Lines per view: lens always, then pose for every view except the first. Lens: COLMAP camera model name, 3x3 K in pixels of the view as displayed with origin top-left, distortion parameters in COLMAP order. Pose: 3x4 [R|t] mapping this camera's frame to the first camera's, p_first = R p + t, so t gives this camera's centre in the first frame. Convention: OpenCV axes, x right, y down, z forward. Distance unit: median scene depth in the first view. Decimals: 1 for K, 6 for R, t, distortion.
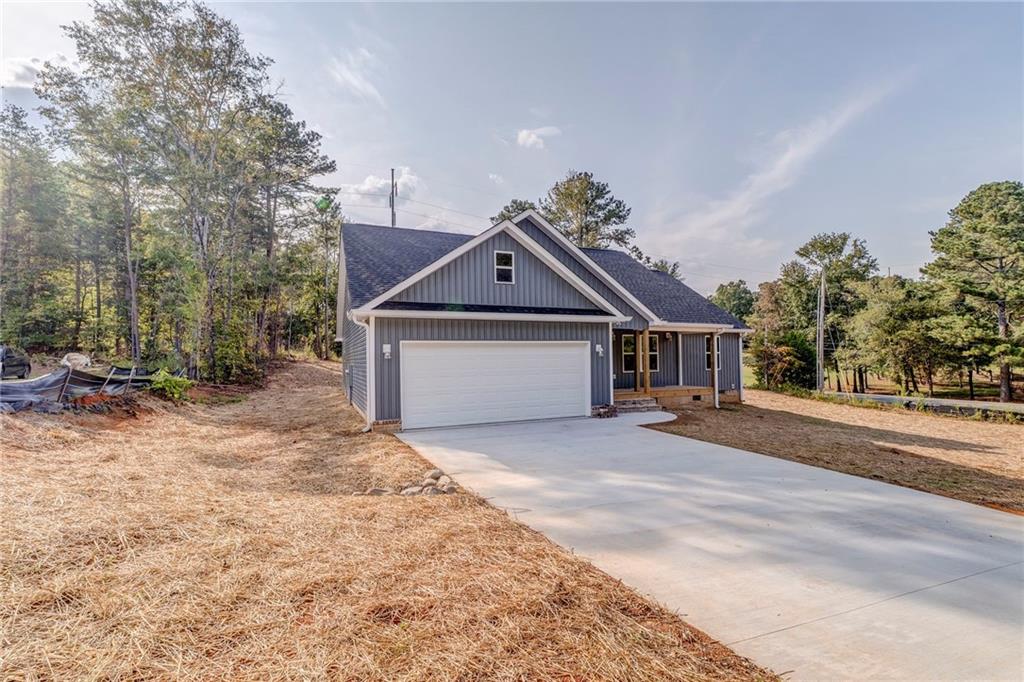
lens RADIAL K [[445.9, 0, 515.7], [0, 445.9, 345.9], [0, 0, 1]] dist [-0.008174, 0.000077]
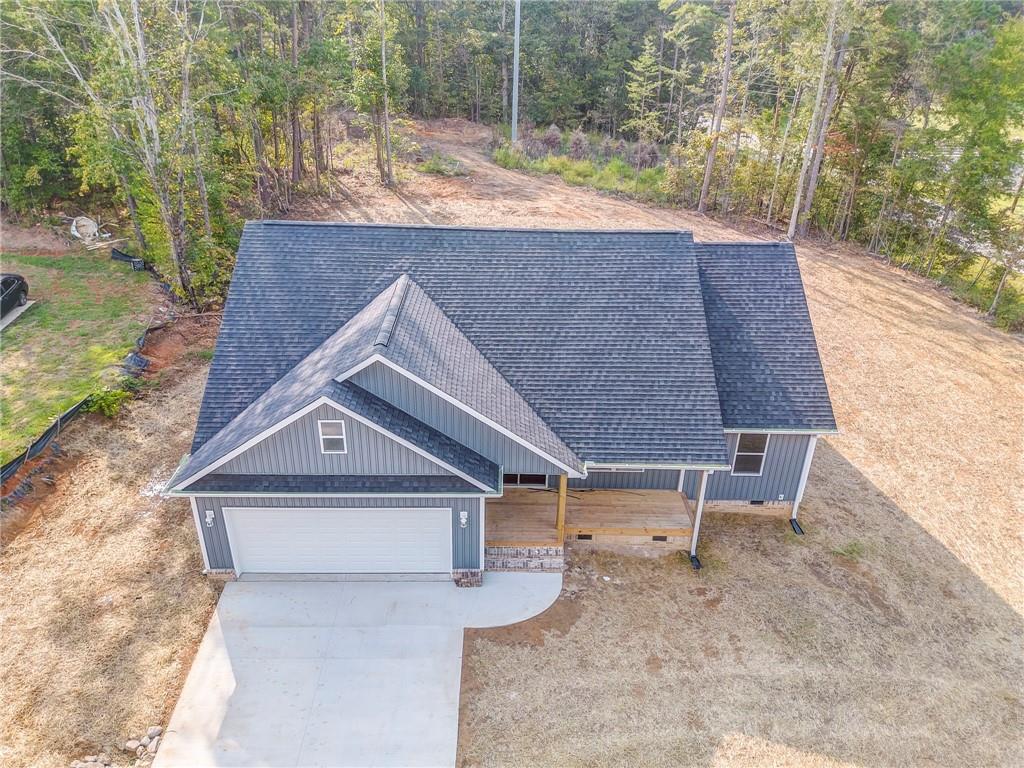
lens RADIAL K [[716.2, 0, 512.0], [0, 716.2, 384.0], [0, 0, 1]] dist [0.068281, -0.066675]
pose [[0.921238, 0.207208, -0.329220, 0.289801], [-0.023586, 0.874520, 0.484416, -0.377497], [0.388284, -0.438498, 0.810528, 0.028266]]
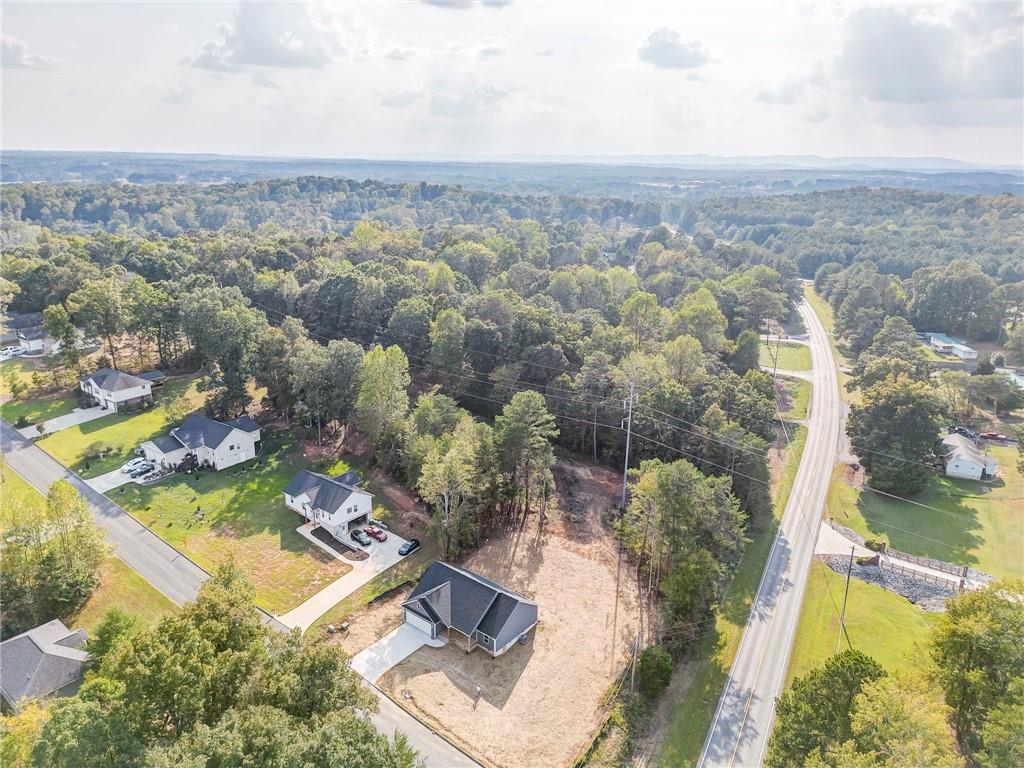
lens RADIAL K [[716.2, 0, 512.0], [0, 716.2, 384.0], [0, 0, 1]] dist [0.068281, -0.066675]
pose [[0.462130, 0.281704, -0.840880, 2.987859], [-0.003198, 0.948728, 0.316077, -2.313177], [0.886807, -0.143379, 0.439337, -0.630707]]
